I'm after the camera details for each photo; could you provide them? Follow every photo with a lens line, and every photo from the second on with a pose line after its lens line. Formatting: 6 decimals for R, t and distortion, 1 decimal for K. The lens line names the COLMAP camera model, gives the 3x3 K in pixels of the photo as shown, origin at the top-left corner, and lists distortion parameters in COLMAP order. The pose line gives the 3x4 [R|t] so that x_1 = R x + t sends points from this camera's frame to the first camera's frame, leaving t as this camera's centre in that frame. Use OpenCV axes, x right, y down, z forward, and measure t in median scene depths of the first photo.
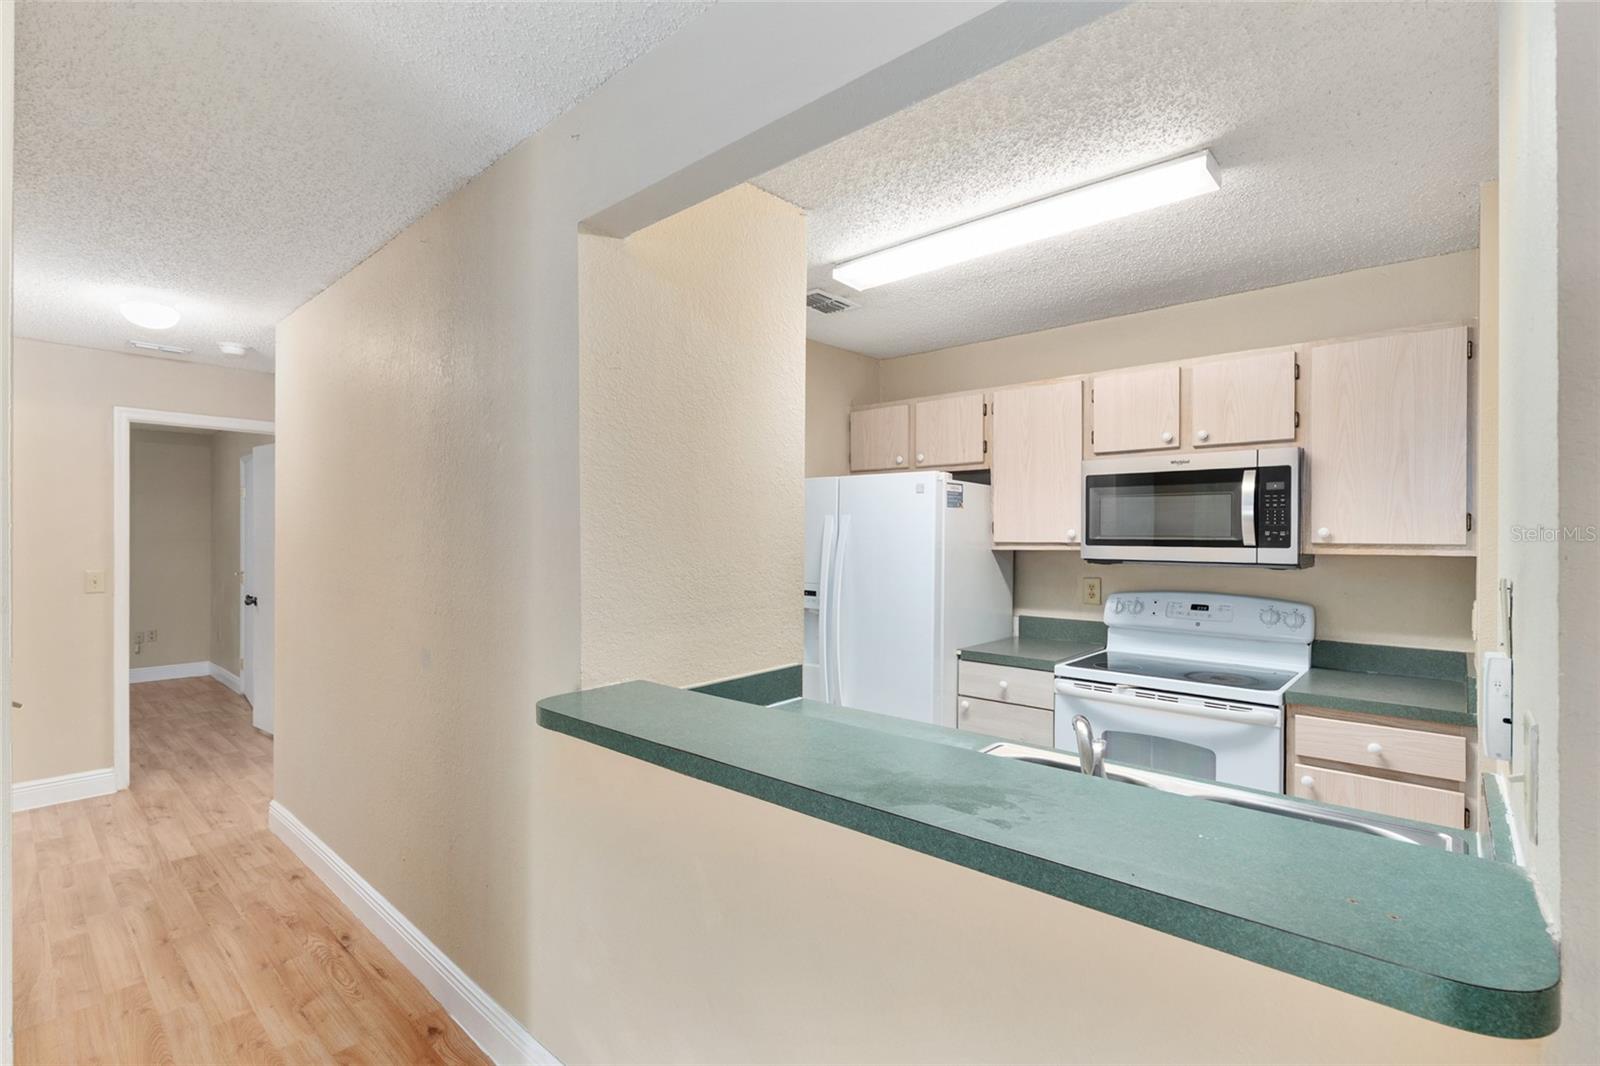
lens RADIAL K [[724.8, 0, 796.7], [0, 724.8, 536.6], [0, 0, 1]] dist [-0.002835, -0.000282]
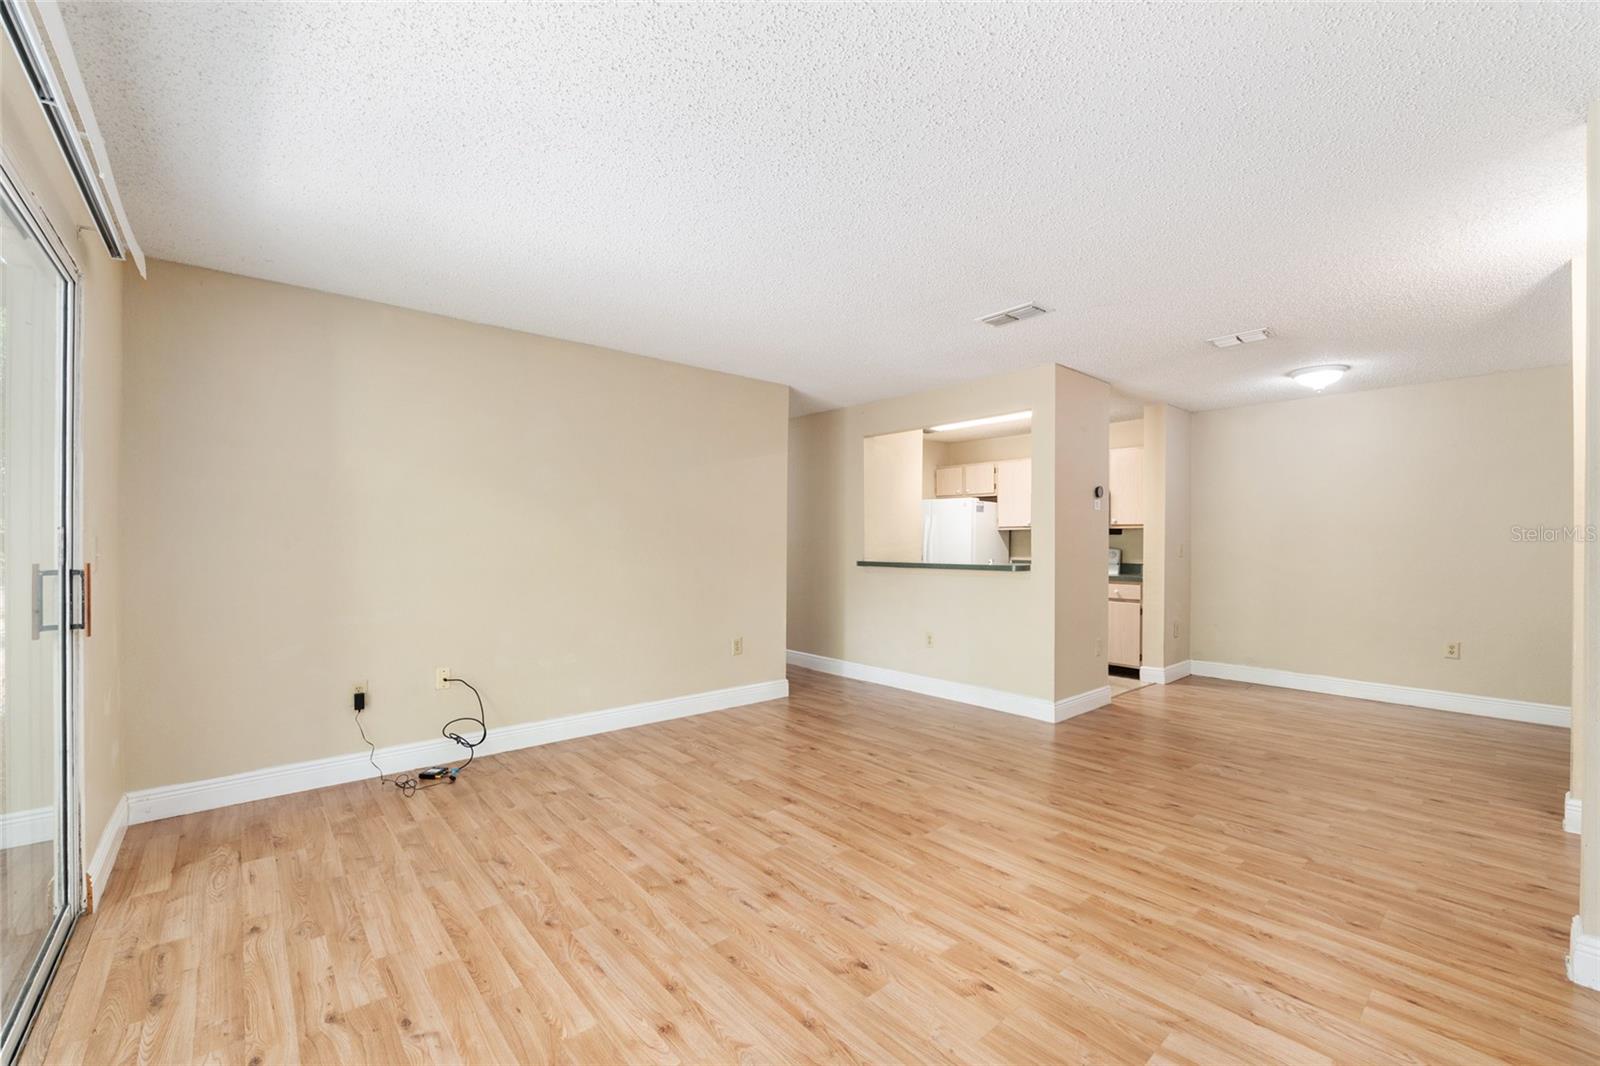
lens RADIAL K [[653.5, 0, 796.4], [0, 653.5, 540.7], [0, 0, 1]] dist [-0.012676, 0.000275]
pose [[0.991477, 0.000408, -0.130282, -0.124607], [-0.000775, 0.999996, -0.002770, 0.071352], [0.130281, 0.002847, 0.991473, -1.438601]]
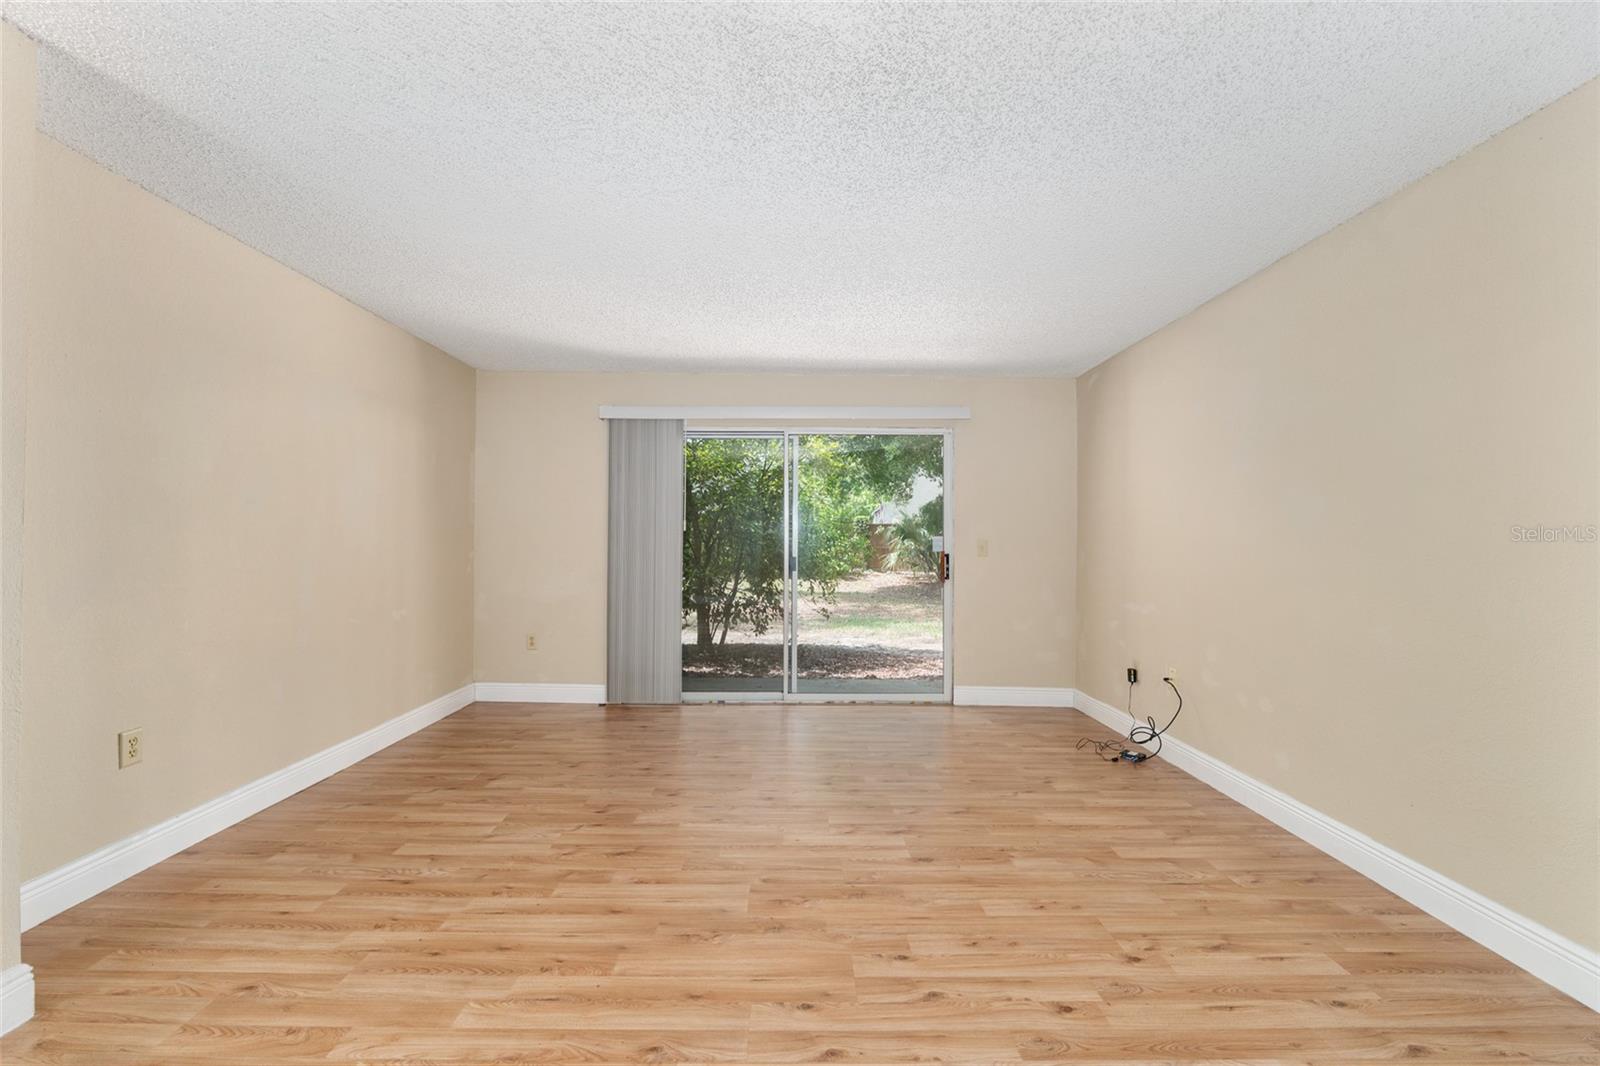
lens RADIAL K [[650.3, 0, 797.1], [0, 650.3, 540.9], [0, 0, 1]] dist [-0.013199, 0.000125]
pose [[-0.737826, -0.010333, -0.674912, 0.434023], [-0.010896, 0.999935, -0.003397, 0.076873], [0.674903, 0.004847, -0.737890, 0.151819]]
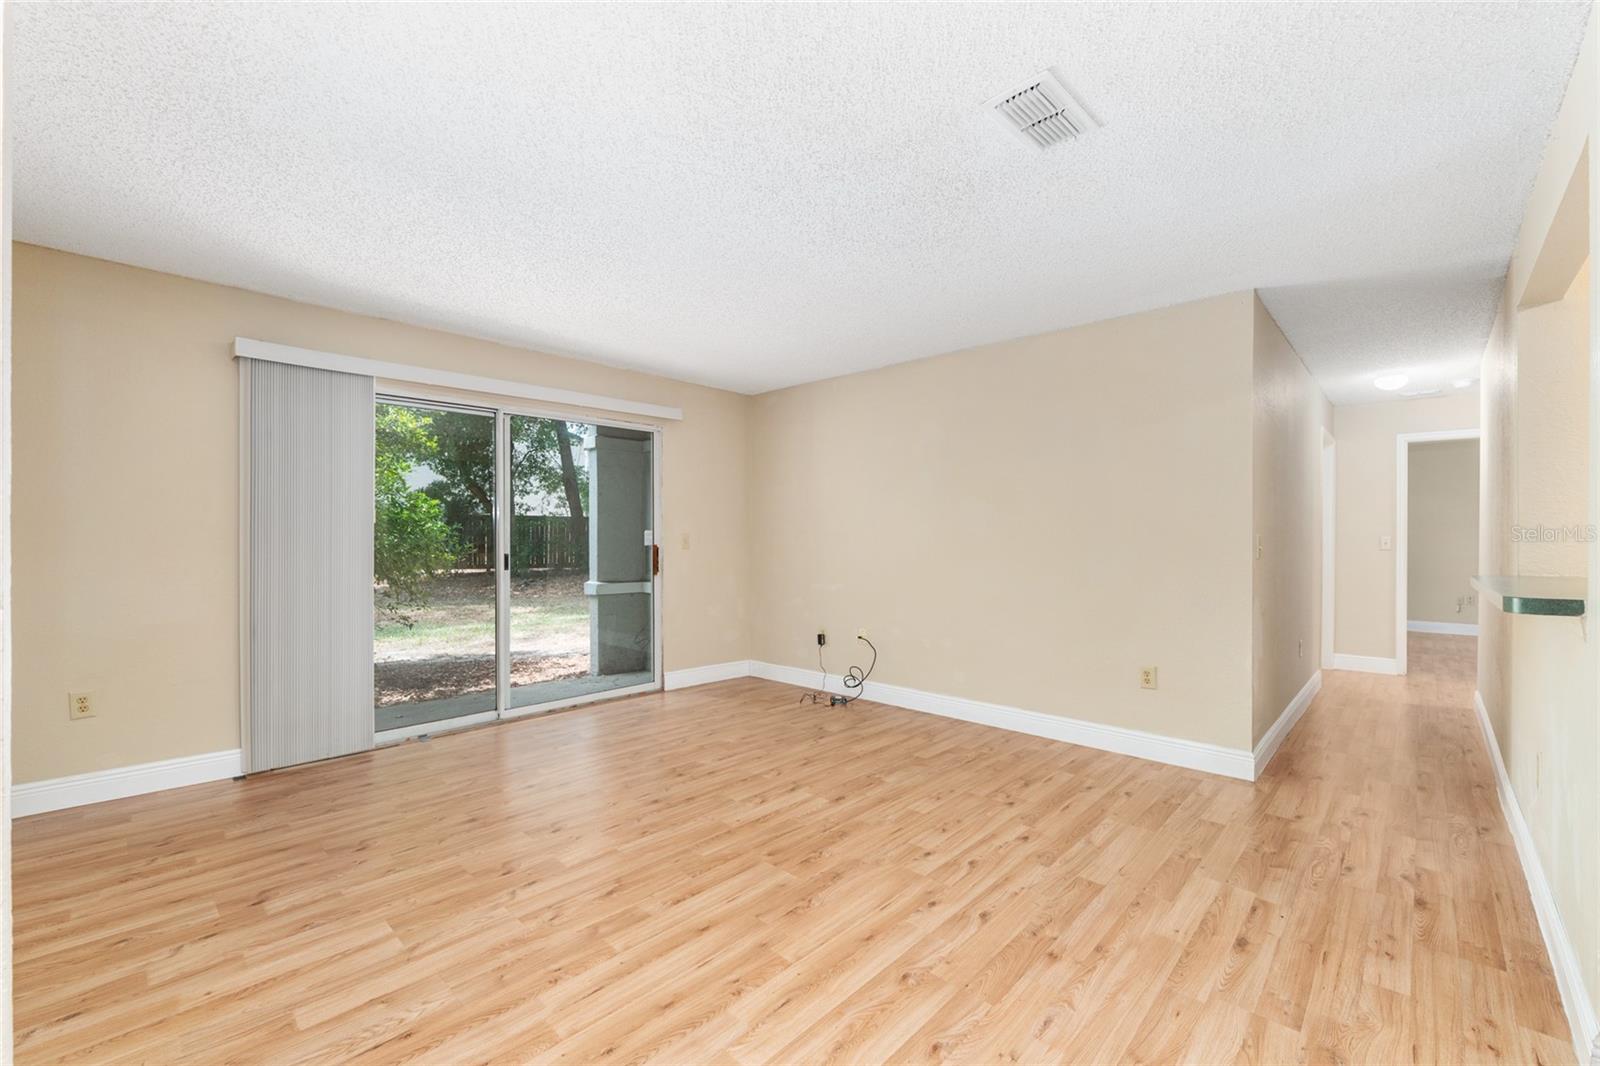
lens RADIAL K [[666.0, 0, 793.1], [0, 666.0, 540.7], [0, 0, 1]] dist [-0.010608, 0.000093]
pose [[-0.030399, 0.002045, -0.999536, 0.797046], [-0.002831, 0.999994, 0.002132, 0.077805], [0.999534, 0.002894, -0.030393, -0.412622]]
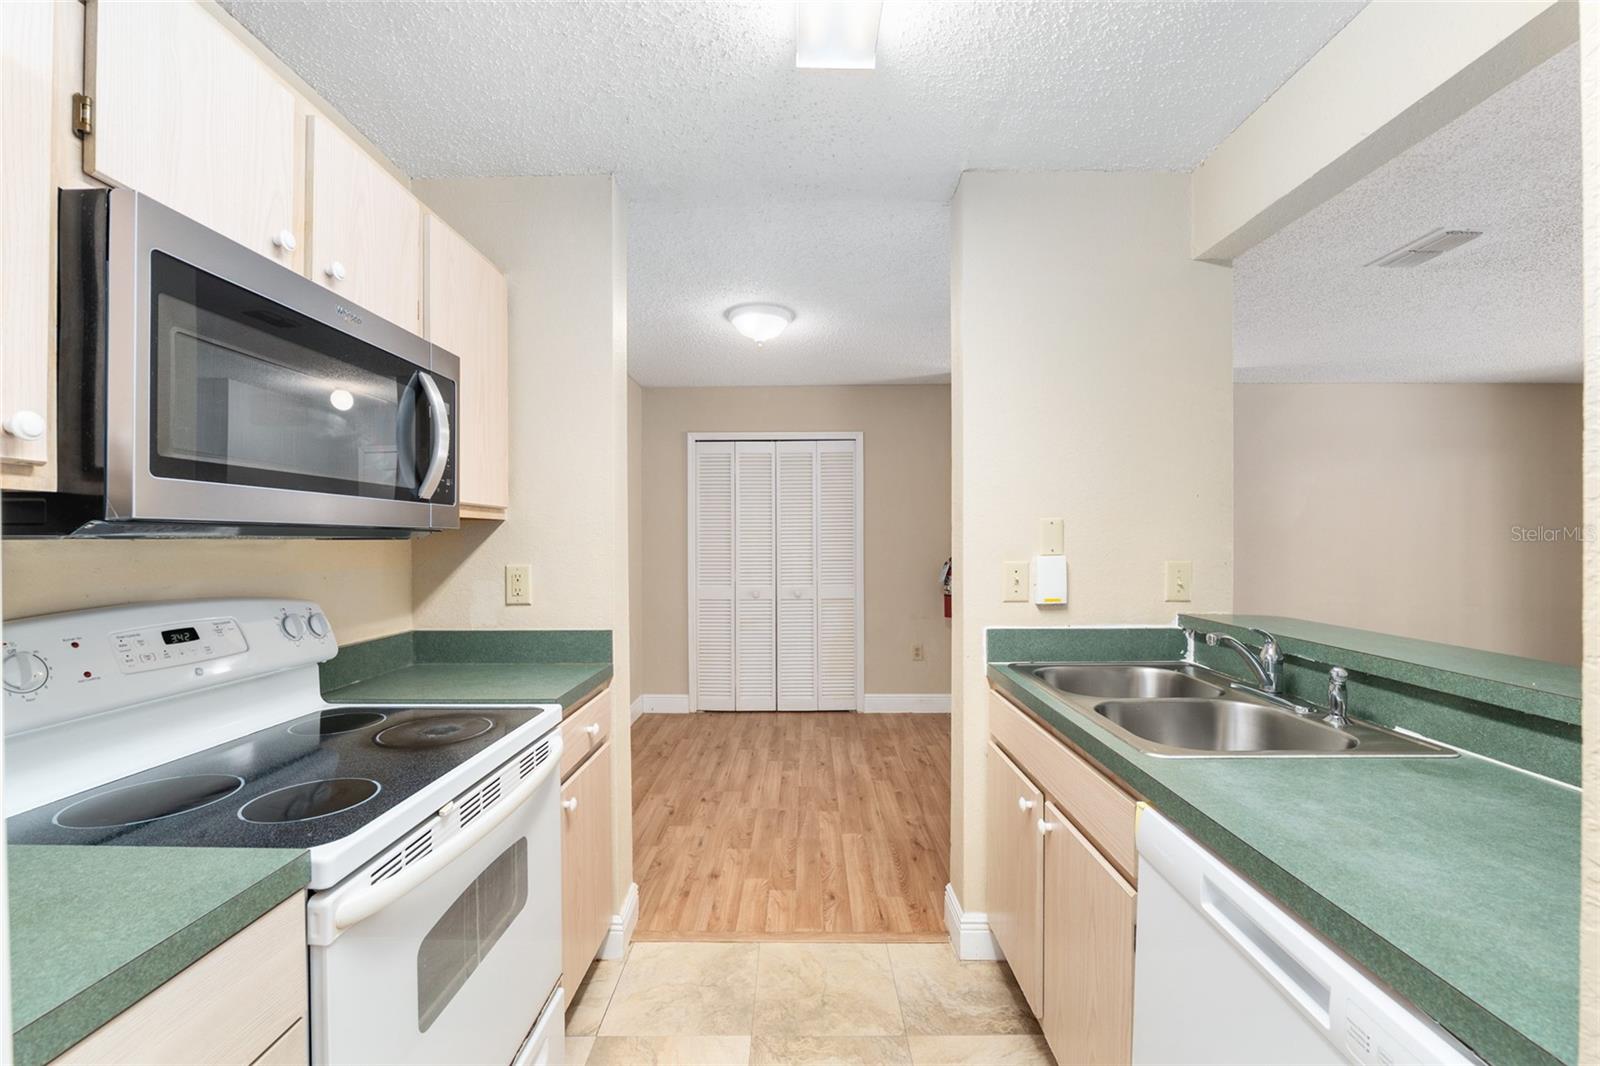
lens RADIAL K [[653.5, 0, 796.4], [0, 653.5, 540.7], [0, 0, 1]] dist [-0.012676, 0.000275]
pose [[-0.657482, -0.003899, 0.753460, 0.017450], [0.000737, 0.999983, 0.005818, 0.041212], [-0.753470, 0.004381, -0.657468, 1.050395]]
